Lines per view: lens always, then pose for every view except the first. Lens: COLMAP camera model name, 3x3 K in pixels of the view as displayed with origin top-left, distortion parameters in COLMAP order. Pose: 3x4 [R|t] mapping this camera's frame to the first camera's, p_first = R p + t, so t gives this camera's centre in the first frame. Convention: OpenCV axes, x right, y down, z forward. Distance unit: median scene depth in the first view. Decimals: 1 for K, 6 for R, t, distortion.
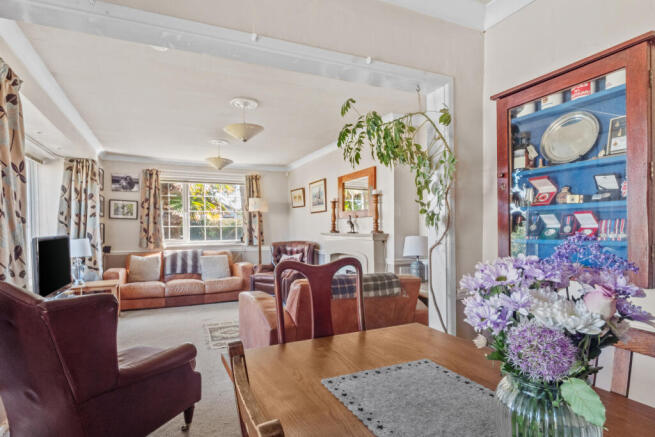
lens RADIAL K [[330.2, 0, 325.5], [0, 330.2, 222.5], [0, 0, 1]] dist [-0.002878, -0.000047]
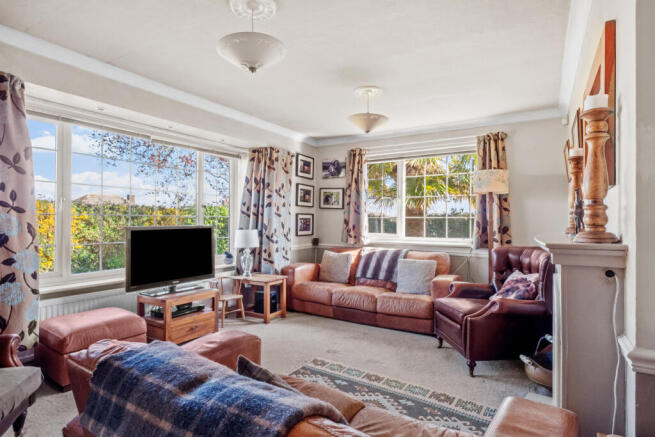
lens RADIAL K [[362.5, 0, 327.3], [0, 362.5, 218.7], [0, 0, 1]] dist [-0.007230, -0.000707]
pose [[0.533314, 0.005873, -0.845897, 0.217875], [0.005328, 0.999933, 0.010302, 0.005564], [0.845901, -0.010001, 0.533247, 0.462613]]
